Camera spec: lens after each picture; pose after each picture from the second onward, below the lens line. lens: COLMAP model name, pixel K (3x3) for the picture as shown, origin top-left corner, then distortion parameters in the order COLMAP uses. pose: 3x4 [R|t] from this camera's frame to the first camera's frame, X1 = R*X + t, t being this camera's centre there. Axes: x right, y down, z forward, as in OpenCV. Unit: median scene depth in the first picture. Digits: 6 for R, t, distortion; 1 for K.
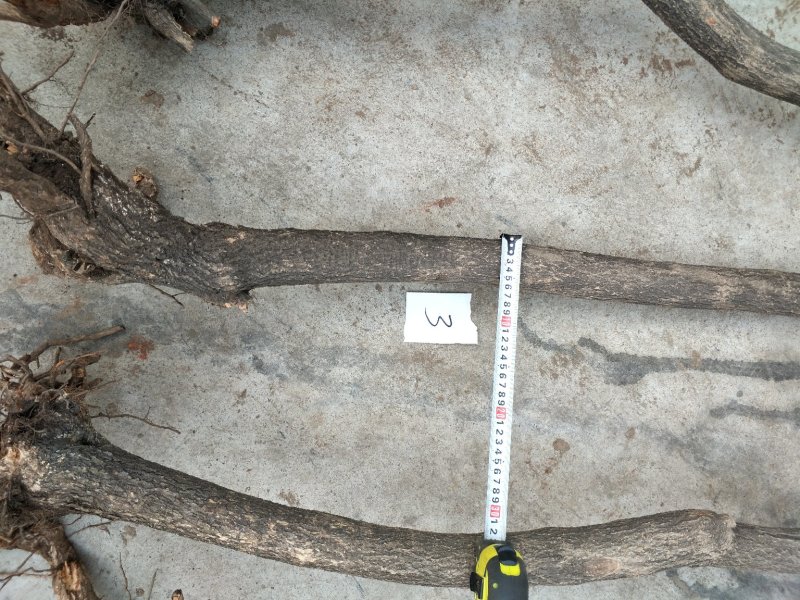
lens RADIAL K [[607.3, 0, 400.0], [0, 607.3, 300.0], [0, 0, 1]] dist [0.019184, -0.014761]
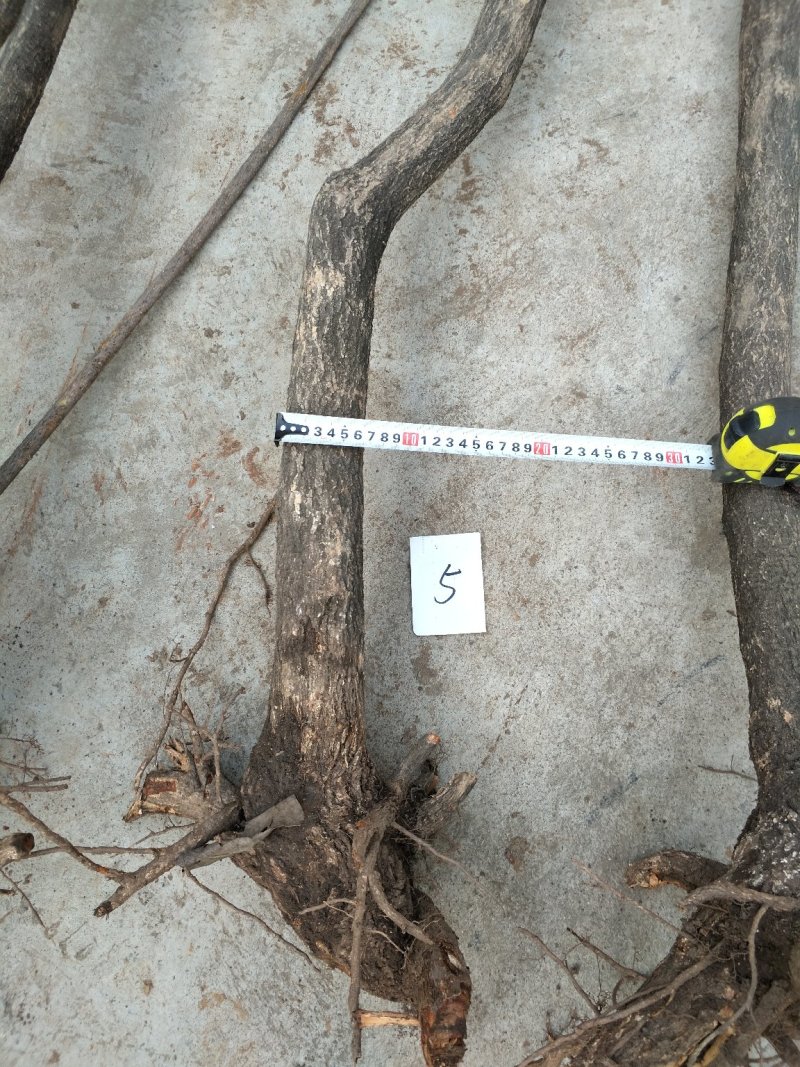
lens RADIAL K [[810.0, 0, 400.0], [0, 810.0, 533.5], [0, 0, 1]] dist [0.019184, -0.014761]
pose [[0.040248, -0.986934, 0.156016, -0.191057], [0.985465, 0.013417, -0.169350, -0.299934], [0.165044, 0.160564, 0.973129, 0.025841]]
